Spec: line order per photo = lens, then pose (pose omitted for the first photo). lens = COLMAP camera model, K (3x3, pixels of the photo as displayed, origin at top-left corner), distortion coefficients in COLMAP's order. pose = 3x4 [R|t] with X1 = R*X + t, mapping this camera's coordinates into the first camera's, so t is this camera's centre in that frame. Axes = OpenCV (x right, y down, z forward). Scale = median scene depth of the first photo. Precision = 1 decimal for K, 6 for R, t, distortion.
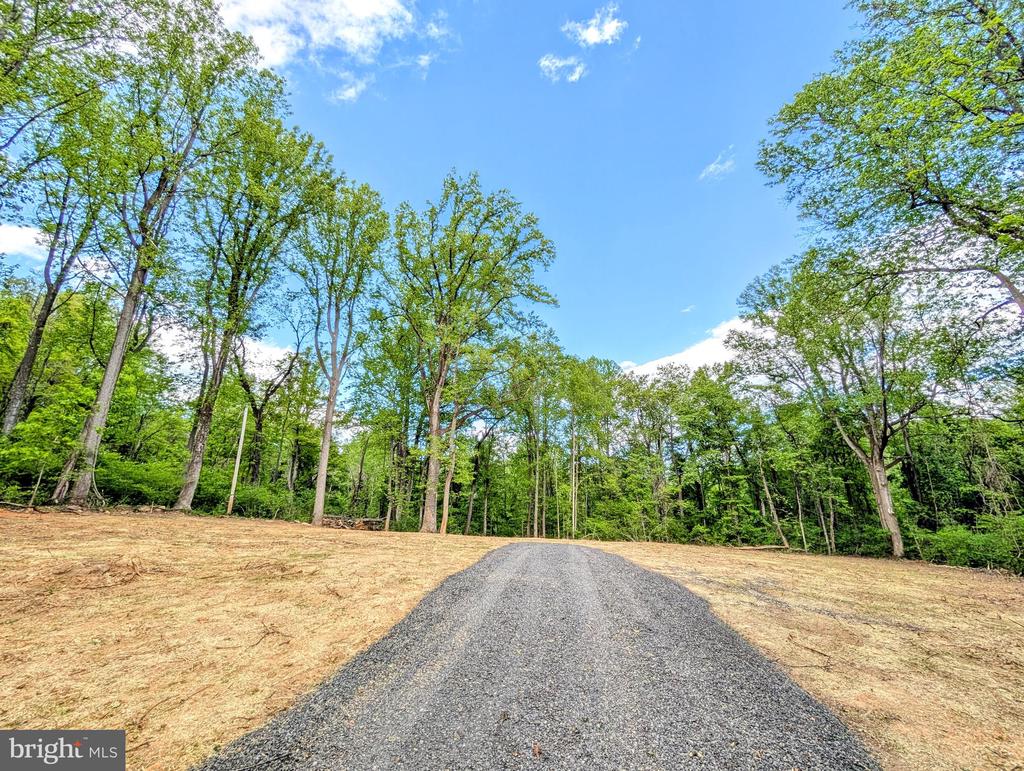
lens RADIAL K [[386.4, 0, 511.9], [0, 386.4, 386.5], [0, 0, 1]] dist [-0.000701, 0.000128]
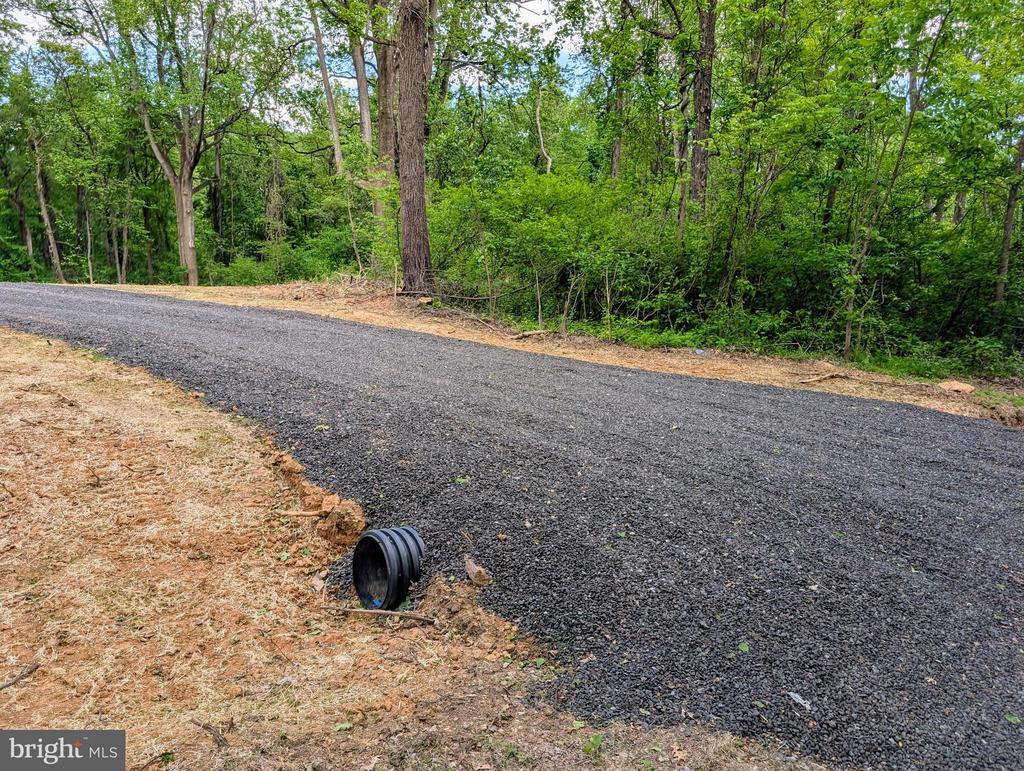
lens RADIAL K [[733.3, 0, 512.7], [0, 733.3, 388.8], [0, 0, 1]] dist [0.029553, -0.025175]
pose [[0.394839, -0.179898, 0.900966, -0.194014], [-0.261590, 0.918041, 0.297946, -0.036747], [-0.880723, -0.353325, 0.315419, -0.183563]]
